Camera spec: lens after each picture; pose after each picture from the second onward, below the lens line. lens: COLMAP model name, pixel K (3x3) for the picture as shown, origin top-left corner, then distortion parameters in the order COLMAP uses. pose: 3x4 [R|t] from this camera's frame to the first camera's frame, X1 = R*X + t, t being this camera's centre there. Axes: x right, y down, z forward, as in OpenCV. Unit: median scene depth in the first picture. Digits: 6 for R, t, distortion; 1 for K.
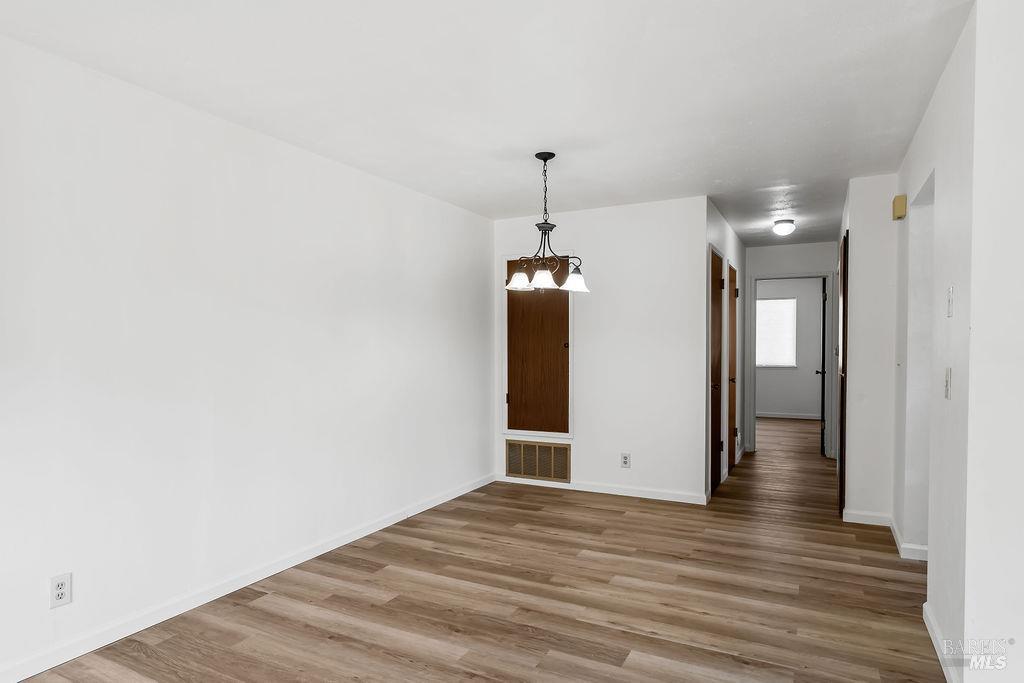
lens RADIAL K [[591.8, 0, 509.5], [0, 591.8, 360.7], [0, 0, 1]] dist [-0.002358, -0.001198]
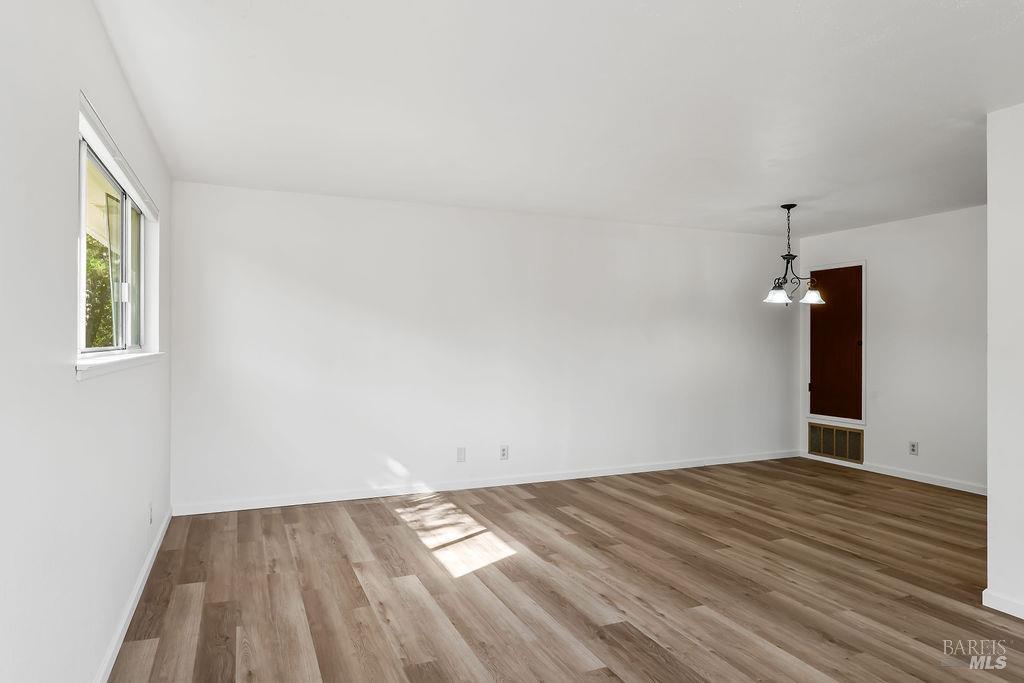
lens RADIAL K [[614.9, 0, 492.7], [0, 614.9, 336.6], [0, 0, 1]] dist [-0.000367, -0.000394]
pose [[0.766690, 0.003356, -0.642009, 0.397890], [-0.021926, 0.999540, -0.020960, 0.002586], [0.641643, 0.030147, 0.766411, -0.467415]]
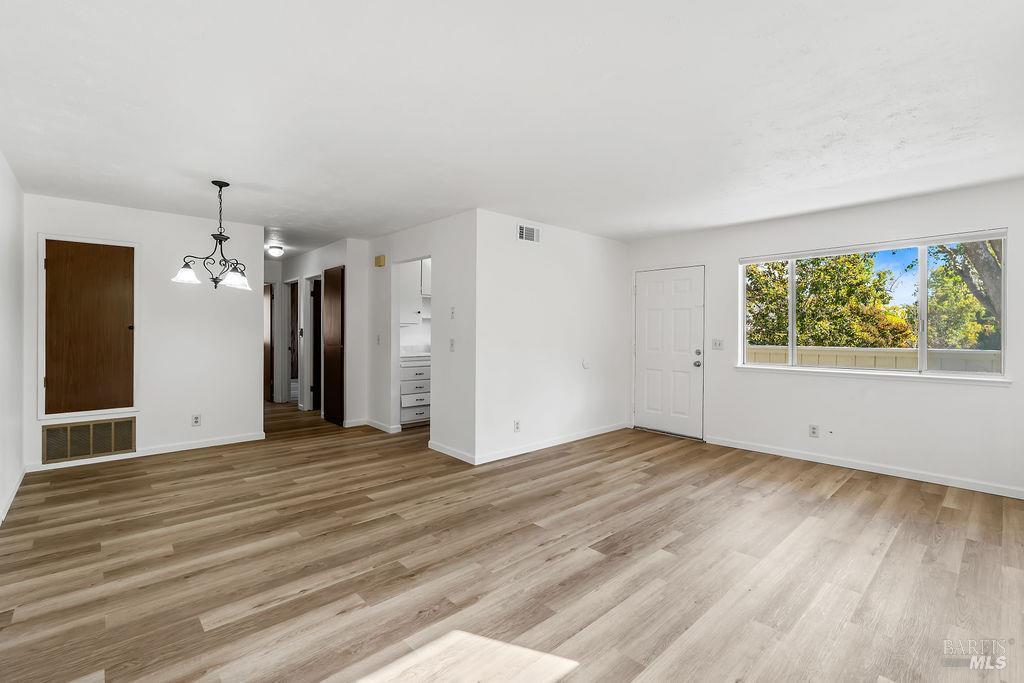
lens RADIAL K [[460.3, 0, 512.1], [0, 460.3, 333.2], [0, 0, 1]] dist [-0.001852, 0.000117]
pose [[0.335532, -0.001247, 0.942028, -0.599233], [0.014398, 0.999889, -0.003804, -0.002616], [-0.941919, 0.014839, 0.335513, 0.049421]]
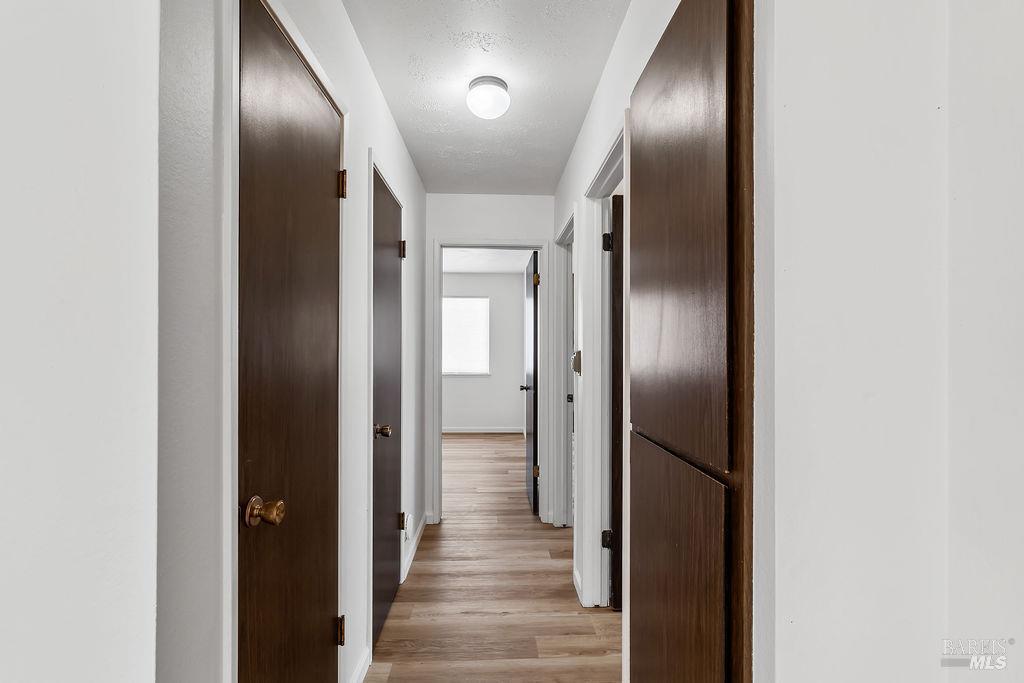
lens RADIAL K [[476.5, 0, 510.4], [0, 476.5, 358.9], [0, 0, 1]] dist [-0.000662, 0.000019]
pose [[0.859202, 0.002329, 0.511631, 0.362068], [0.009952, 0.999724, -0.021265, 0.007162], [-0.511540, 0.023363, 0.858942, 0.869492]]
